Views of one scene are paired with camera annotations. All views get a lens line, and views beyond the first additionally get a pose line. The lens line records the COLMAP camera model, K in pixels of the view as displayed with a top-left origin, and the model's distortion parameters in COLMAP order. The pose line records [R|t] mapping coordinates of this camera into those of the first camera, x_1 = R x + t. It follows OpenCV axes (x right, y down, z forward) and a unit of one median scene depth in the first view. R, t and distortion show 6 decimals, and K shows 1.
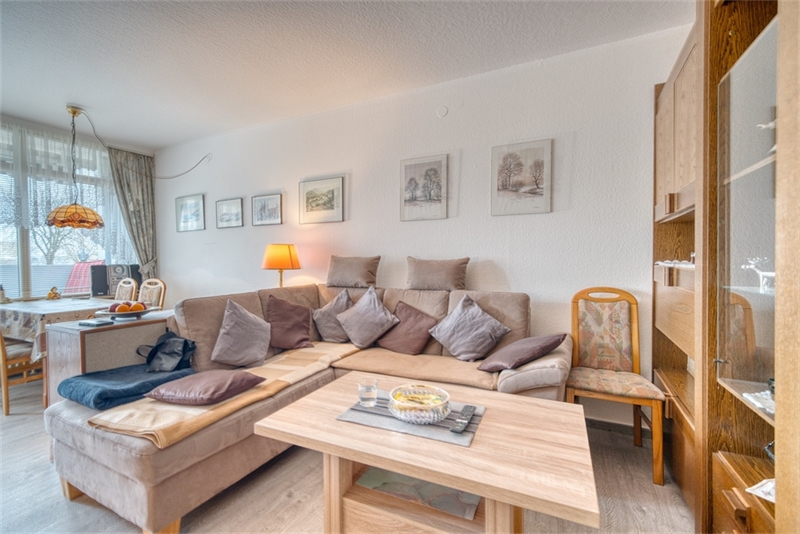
lens RADIAL K [[346.9, 0, 400.0], [0, 346.9, 267.0], [0, 0, 1]] dist [-0.000295, 0.000171]
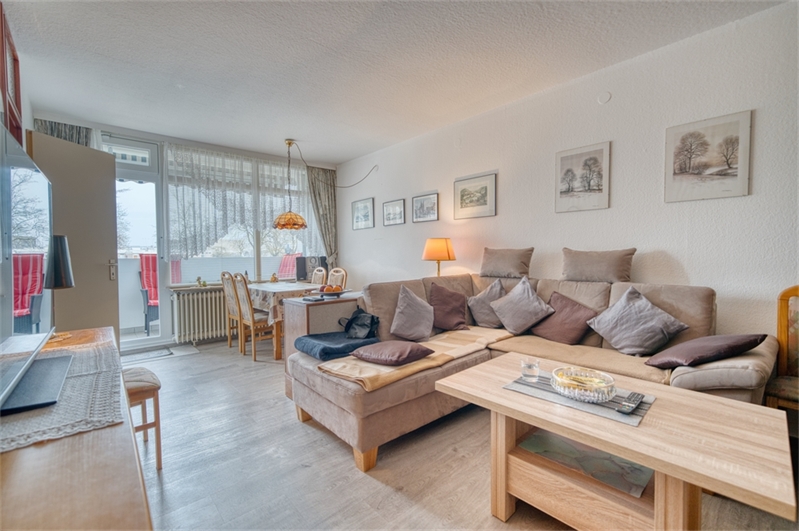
lens RADIAL K [[346.4, 0, 399.5], [0, 346.4, 265.5], [0, 0, 1]] dist [-0.000295, 0.000171]
pose [[0.924575, 0.007139, -0.380934, -0.039072], [0.000582, 0.999797, 0.020149, 0.000473], [0.381000, -0.018851, 0.924383, -0.132303]]
